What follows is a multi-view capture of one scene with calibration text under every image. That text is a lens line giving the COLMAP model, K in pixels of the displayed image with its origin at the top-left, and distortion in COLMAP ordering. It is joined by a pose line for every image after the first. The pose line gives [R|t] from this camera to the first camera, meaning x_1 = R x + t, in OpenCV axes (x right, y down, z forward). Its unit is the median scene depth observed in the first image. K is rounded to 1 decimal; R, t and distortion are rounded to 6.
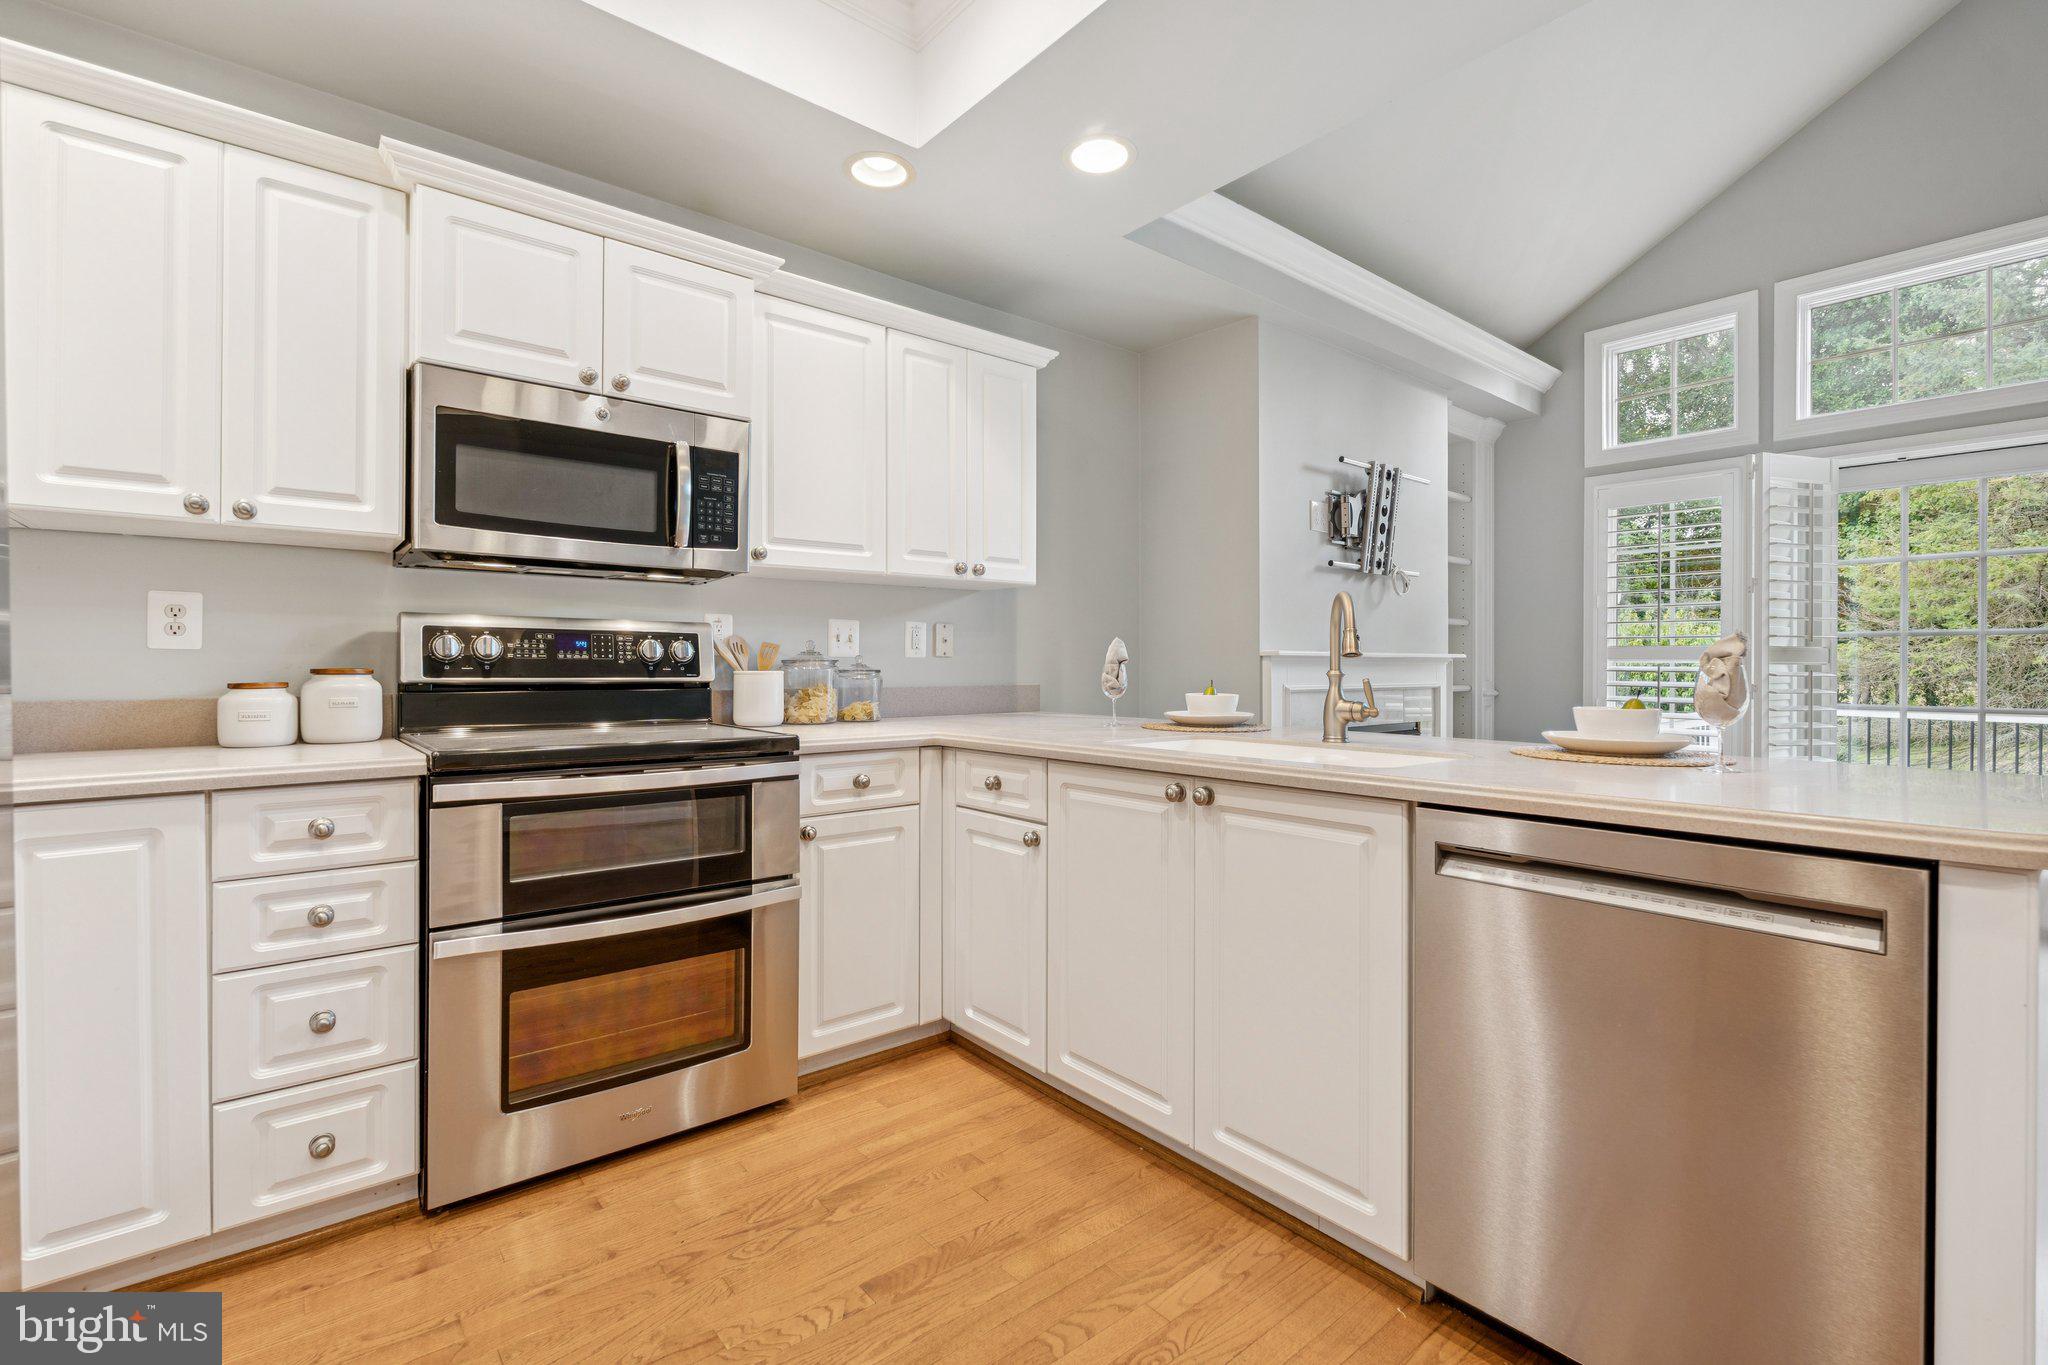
lens RADIAL K [[922.9, 0, 1035.5], [0, 922.9, 660.0], [0, 0, 1]] dist [-0.001353, 0.000118]
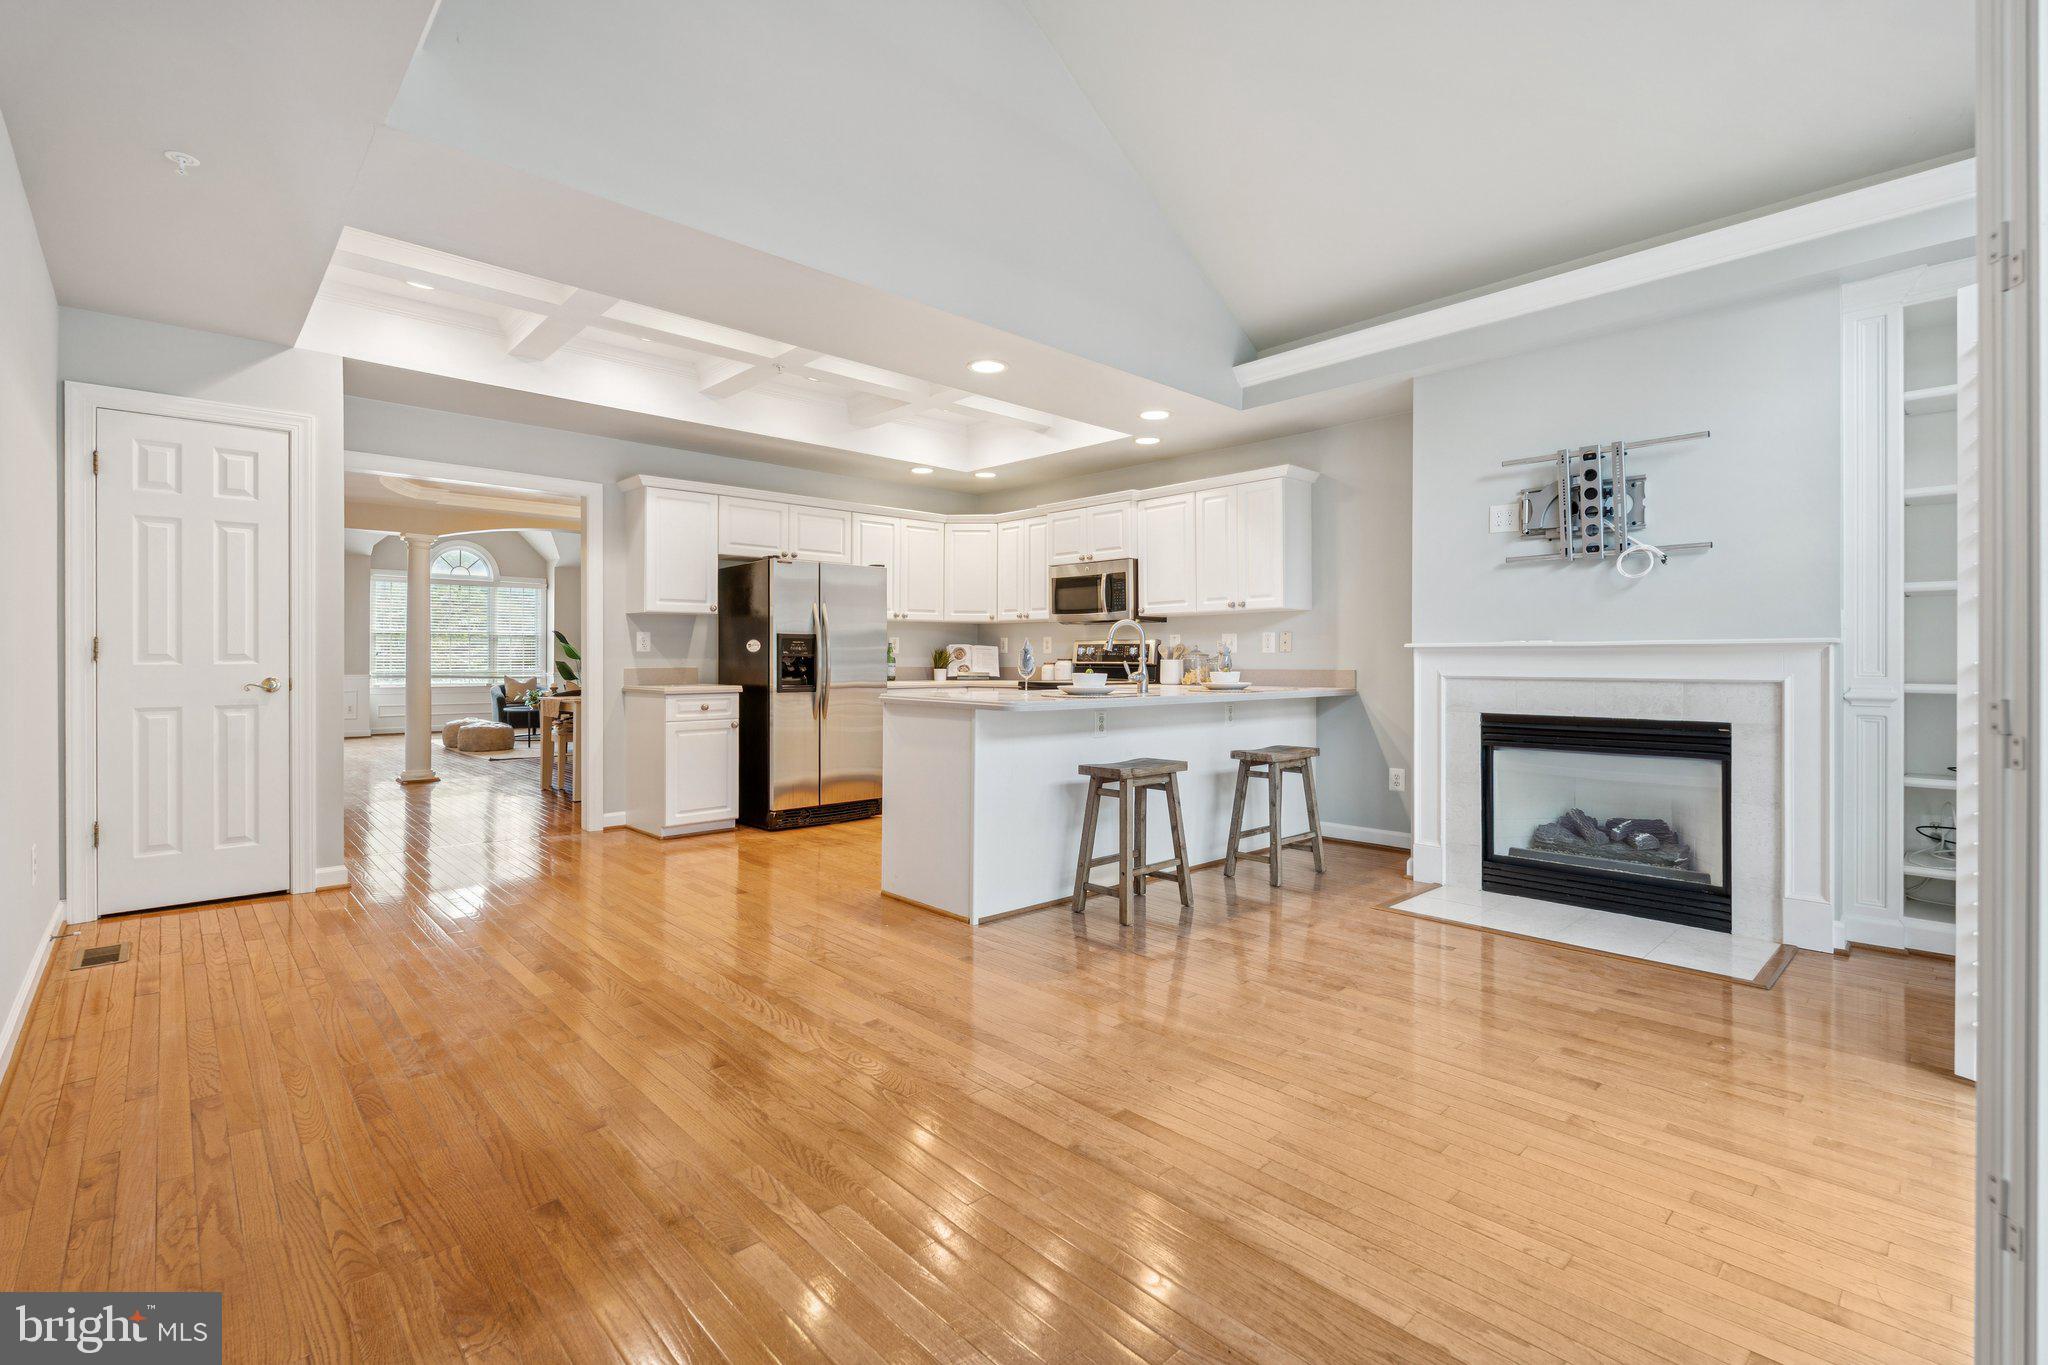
lens RADIAL K [[913.7, 0, 1017.0], [0, 913.7, 666.6], [0, 0, 1]] dist [0.000951, 0.000029]
pose [[0.046989, 0.003759, -0.998888, 2.015415], [0.002691, 0.999989, 0.003890, 0.019457], [0.998892, -0.002871, 0.046978, 0.558958]]
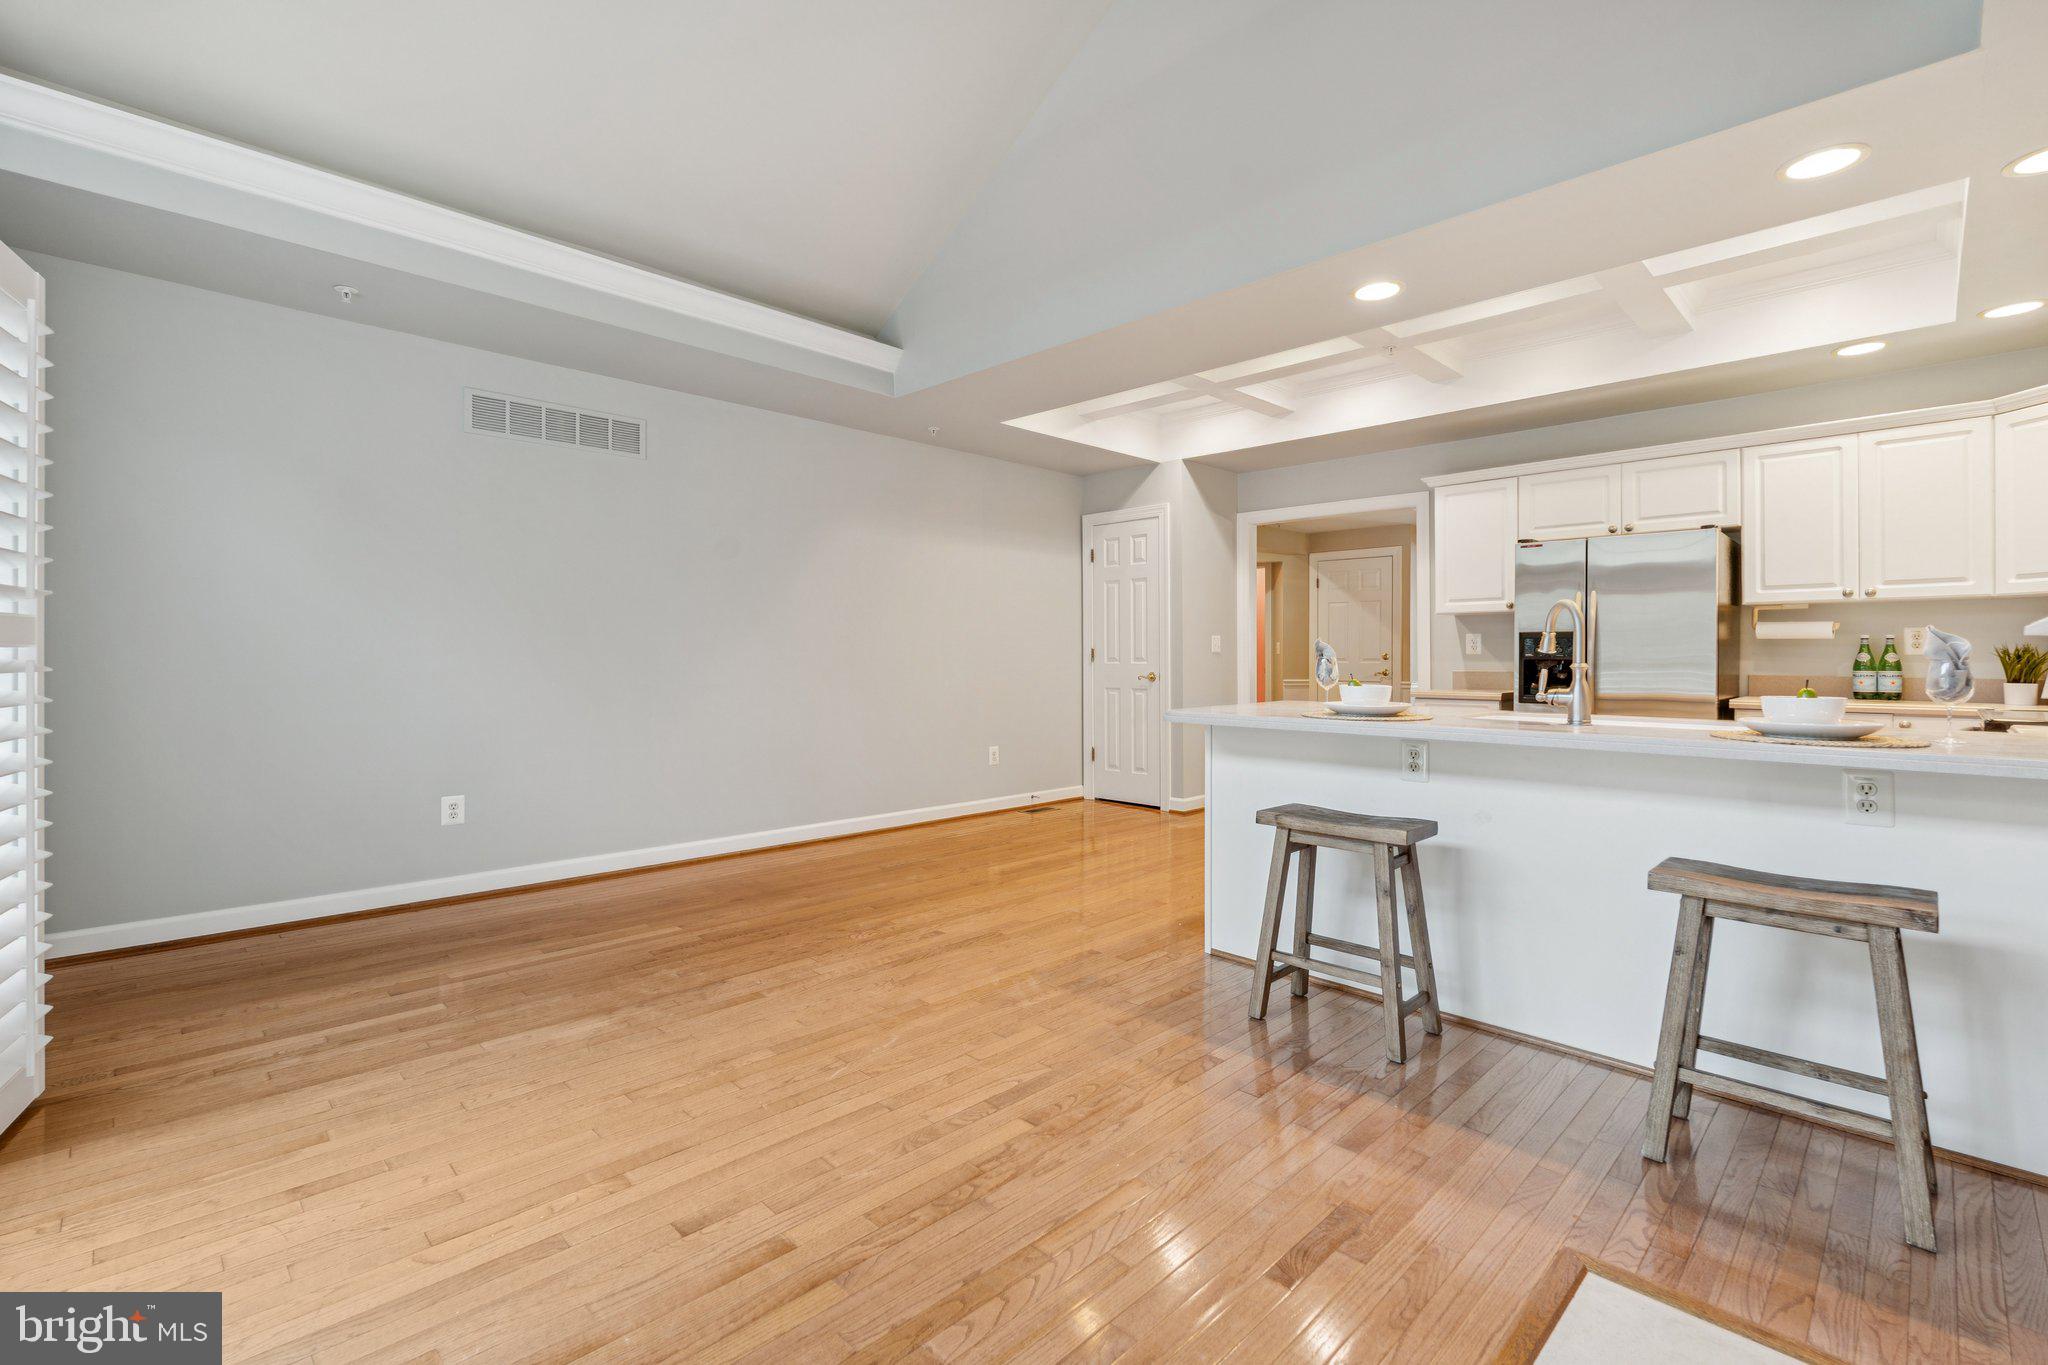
lens RADIAL K [[914.0, 0, 1006.8], [0, 914.0, 660.3], [0, 0, 1]] dist [-0.018643, -0.000057]
pose [[-0.997287, -0.007465, -0.073233, 0.970552], [-0.007444, 0.999972, -0.000561, 0.013059], [0.073235, -0.000014, -0.997315, 1.839526]]
